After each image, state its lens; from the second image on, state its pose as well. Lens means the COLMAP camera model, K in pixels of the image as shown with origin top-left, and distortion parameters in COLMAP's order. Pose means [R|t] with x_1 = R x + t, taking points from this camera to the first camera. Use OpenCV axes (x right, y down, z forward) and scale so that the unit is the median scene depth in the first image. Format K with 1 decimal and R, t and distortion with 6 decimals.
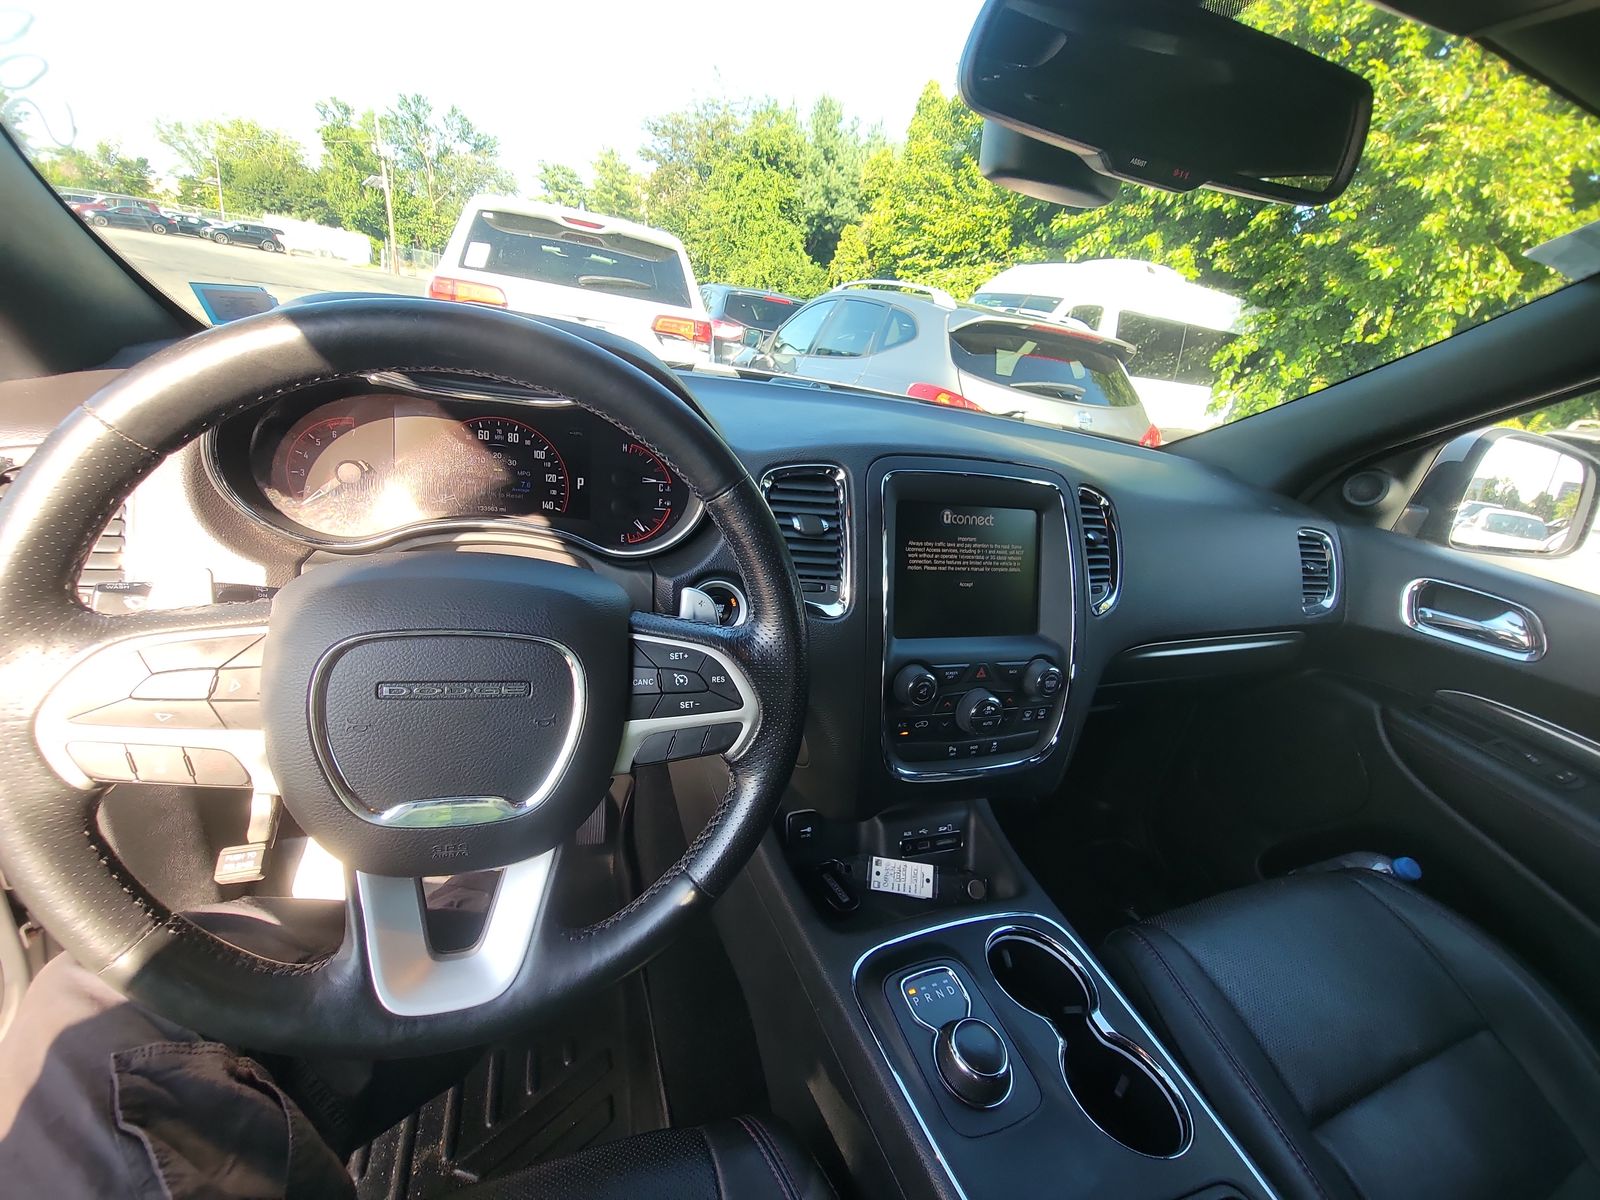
lens RADIAL K [[653.9, 0, 781.1], [0, 653.9, 601.4], [0, 0, 1]] dist [0.006051, -0.006905]
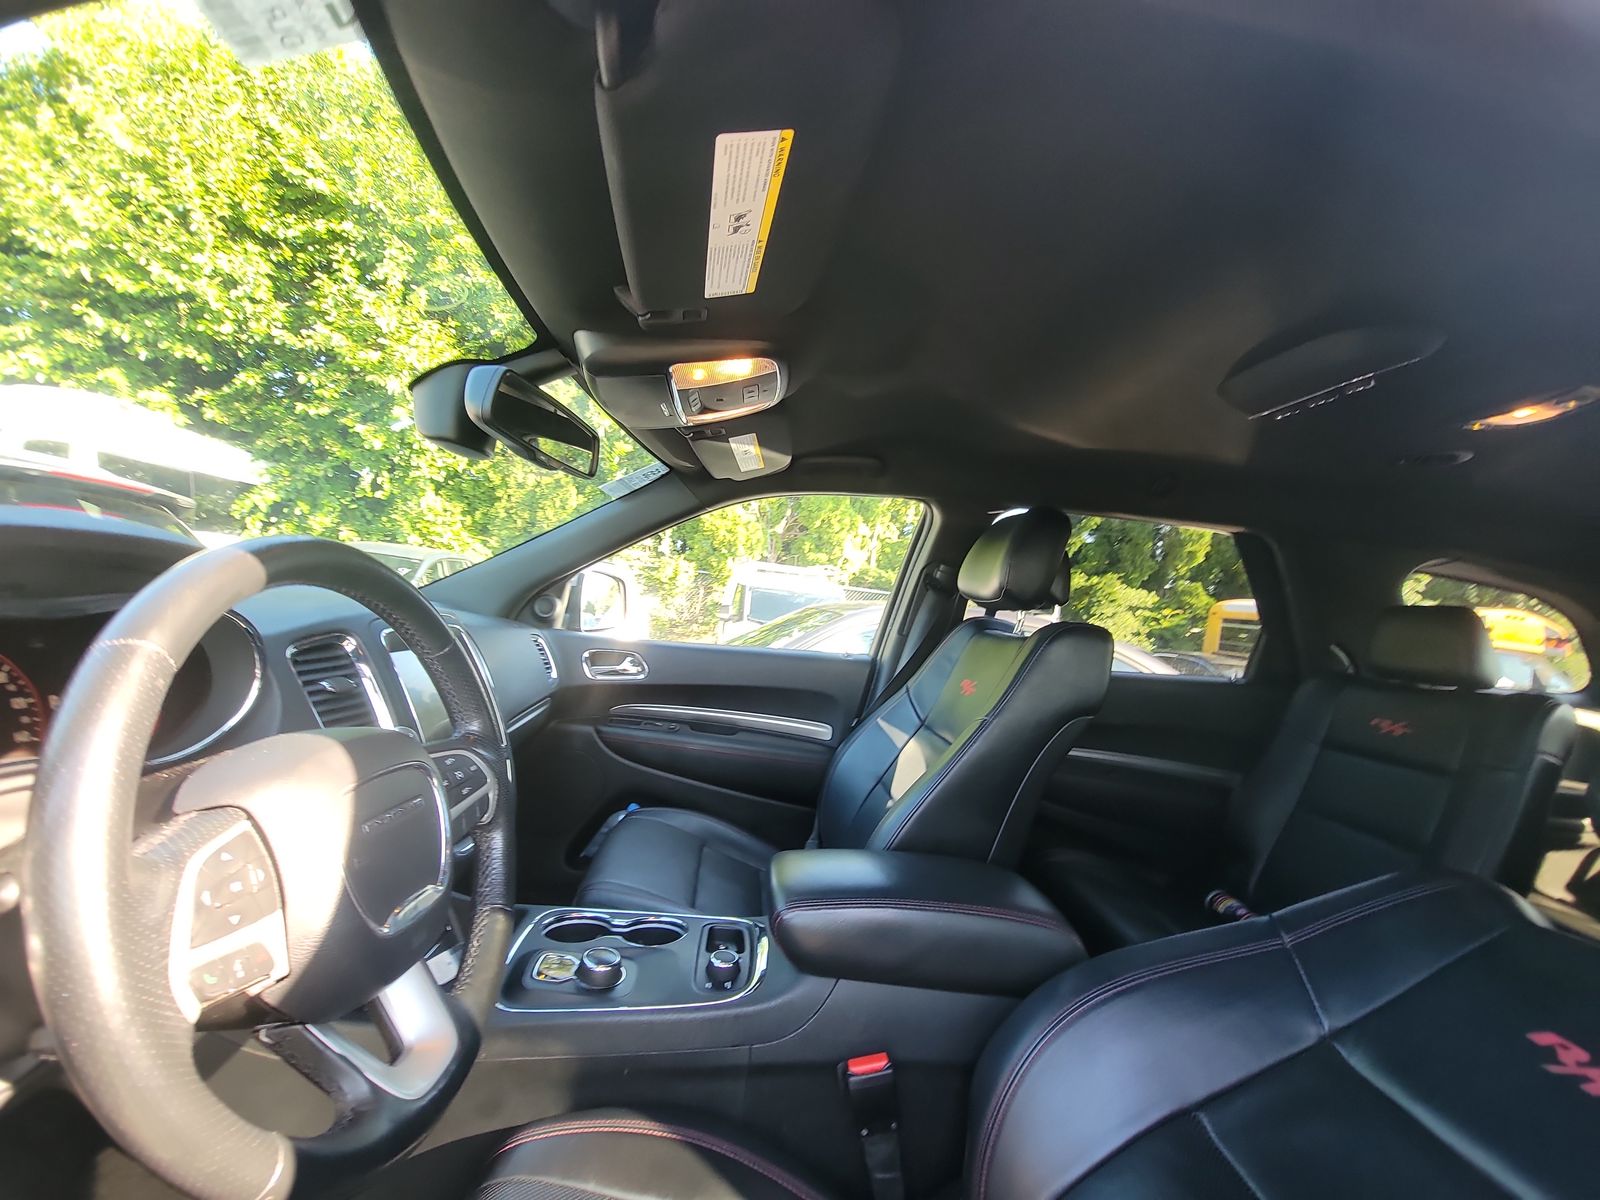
lens RADIAL K [[653.9, 0, 802.3], [0, 653.9, 595.6], [0, 0, 1]] dist [0.006051, -0.006905]
pose [[0.281398, -0.101431, 0.954216, -0.664700], [0.307942, 0.951349, 0.010314, -0.020640], [-0.908838, 0.290941, 0.298942, -0.123229]]
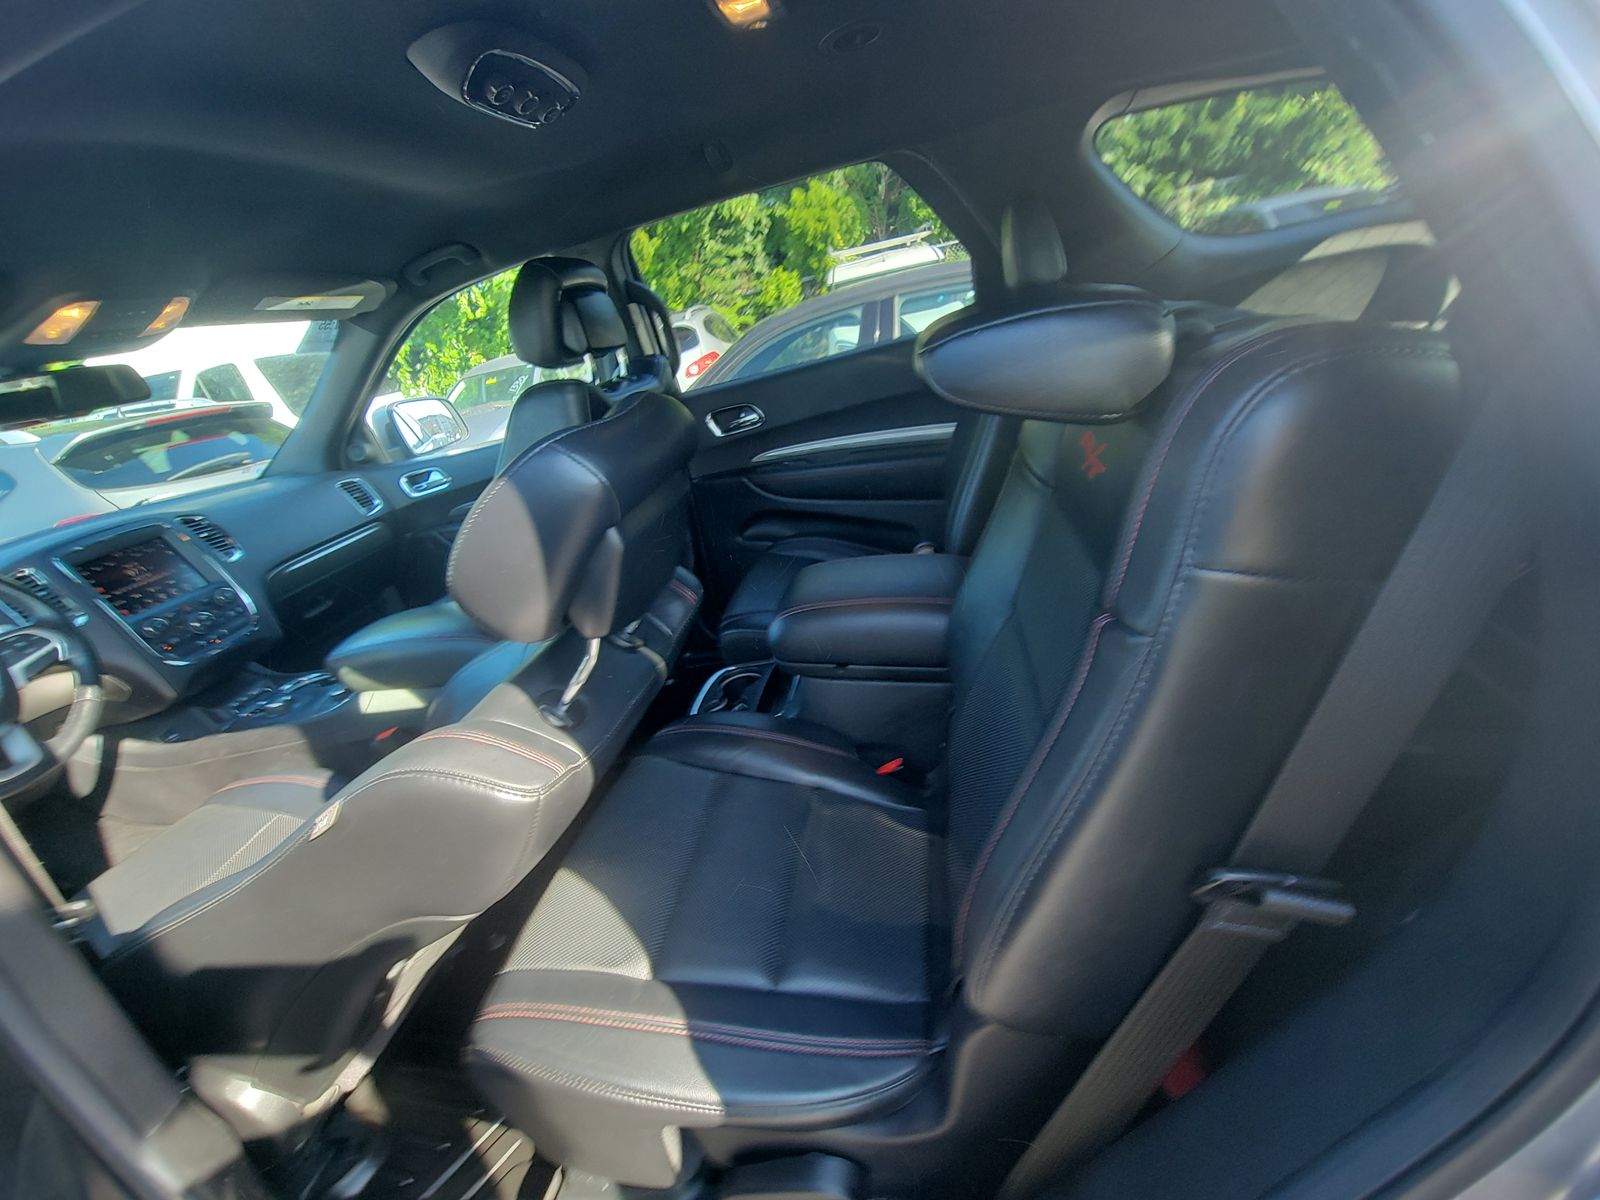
lens RADIAL K [[653.9, 0, 805.5], [0, 653.9, 592.3], [0, 0, 1]] dist [0.006051, -0.006905]
pose [[0.422752, -0.569794, 0.704709, -0.294221], [0.584422, 0.765727, 0.268538, 0.594213], [-0.692627, 0.298323, 0.656713, -1.633214]]
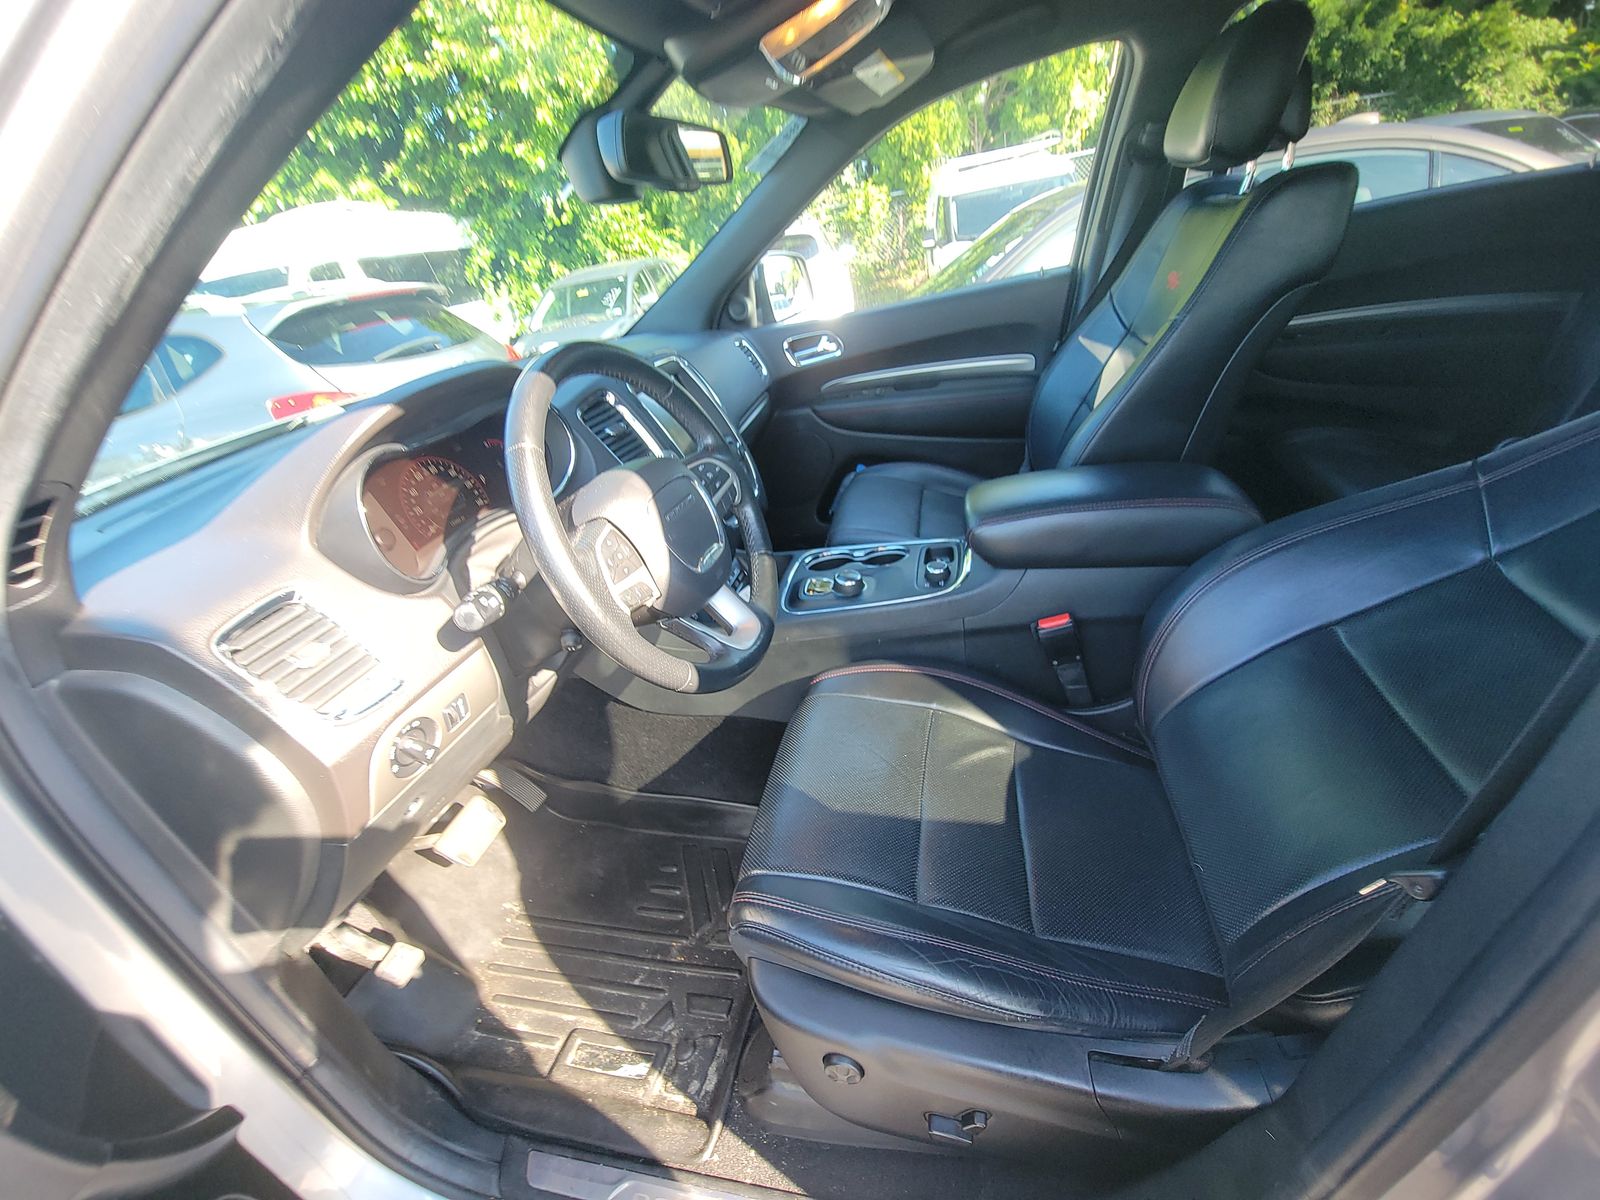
lens RADIAL K [[653.9, 0, 799.6], [0, 653.9, 592.7], [0, 0, 1]] dist [0.006051, -0.006905]
pose [[0.496252, -0.604015, 0.623618, -0.801671], [0.555230, 0.773010, 0.306880, -0.038933], [-0.667423, 0.193962, 0.718976, -0.324351]]
